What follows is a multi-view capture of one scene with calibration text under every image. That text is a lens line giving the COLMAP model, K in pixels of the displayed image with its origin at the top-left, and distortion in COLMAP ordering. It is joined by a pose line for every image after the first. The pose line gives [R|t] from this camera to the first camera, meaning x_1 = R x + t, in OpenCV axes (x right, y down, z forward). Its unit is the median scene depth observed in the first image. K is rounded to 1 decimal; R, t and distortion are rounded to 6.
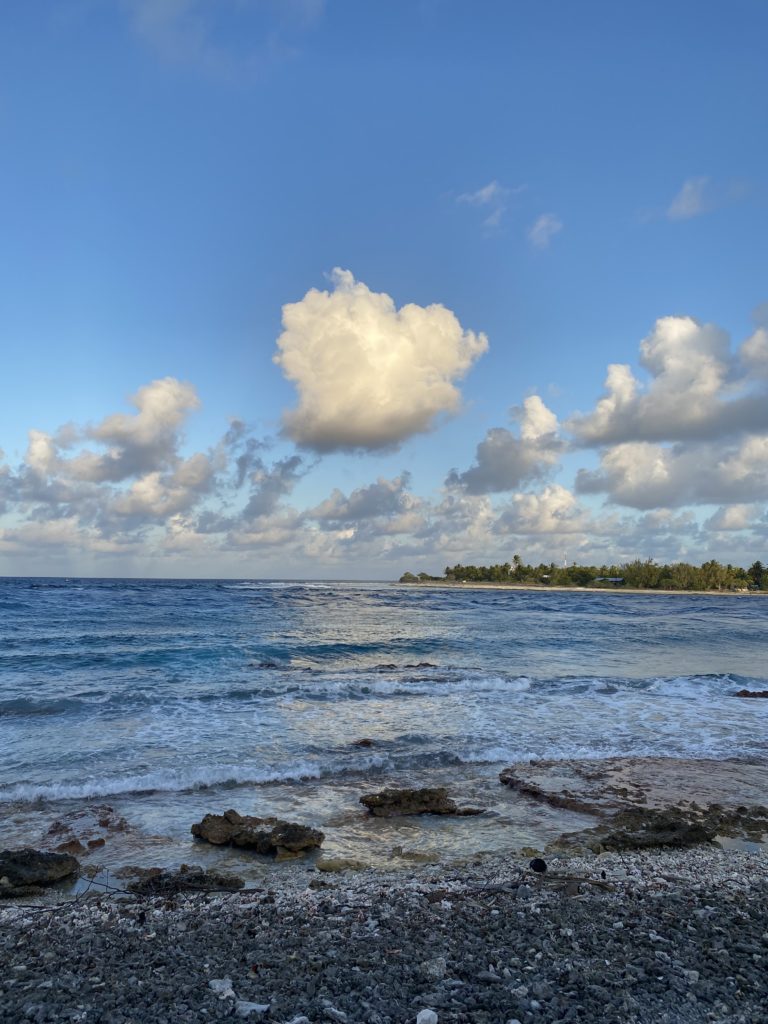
lens RADIAL K [[783.2, 0, 383.0], [0, 783.2, 486.6], [0, 0, 1]] dist [0.021387, 0.000486]
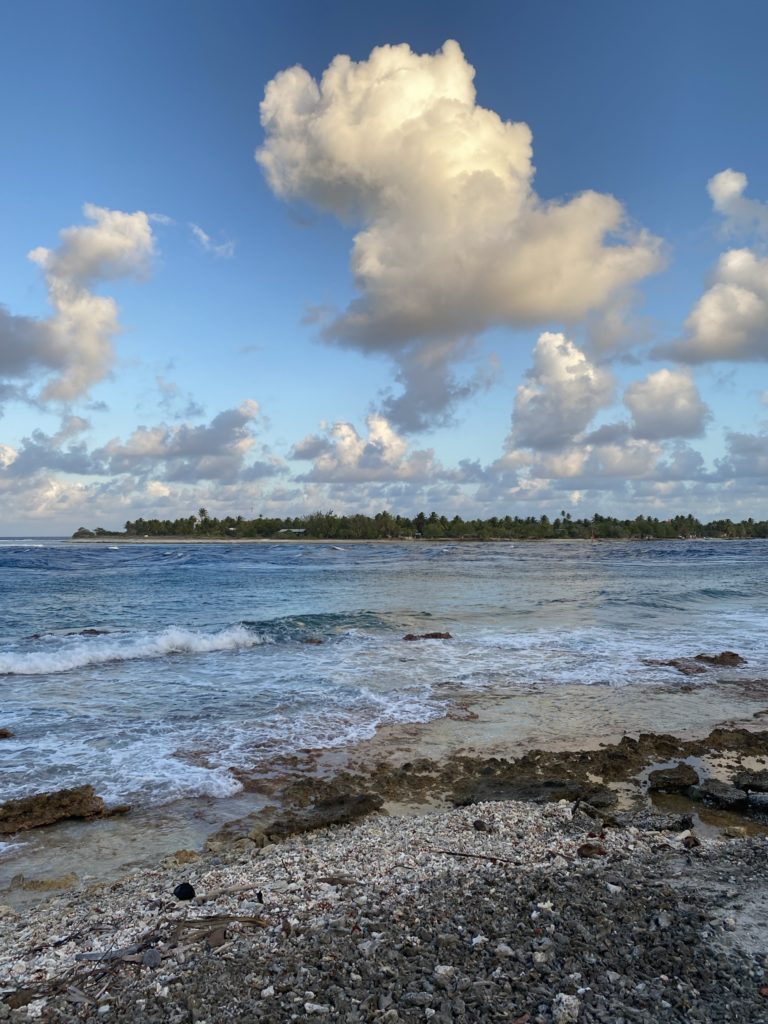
lens RADIAL K [[783.2, 0, 382.2], [0, 783.2, 510.8], [0, 0, 1]] dist [0.021387, 0.000486]
pose [[0.923836, -0.007936, 0.382706, 0.057828], [-0.026814, 0.995988, 0.085381, 0.007982], [-0.381848, -0.089140, 0.919917, 0.152506]]
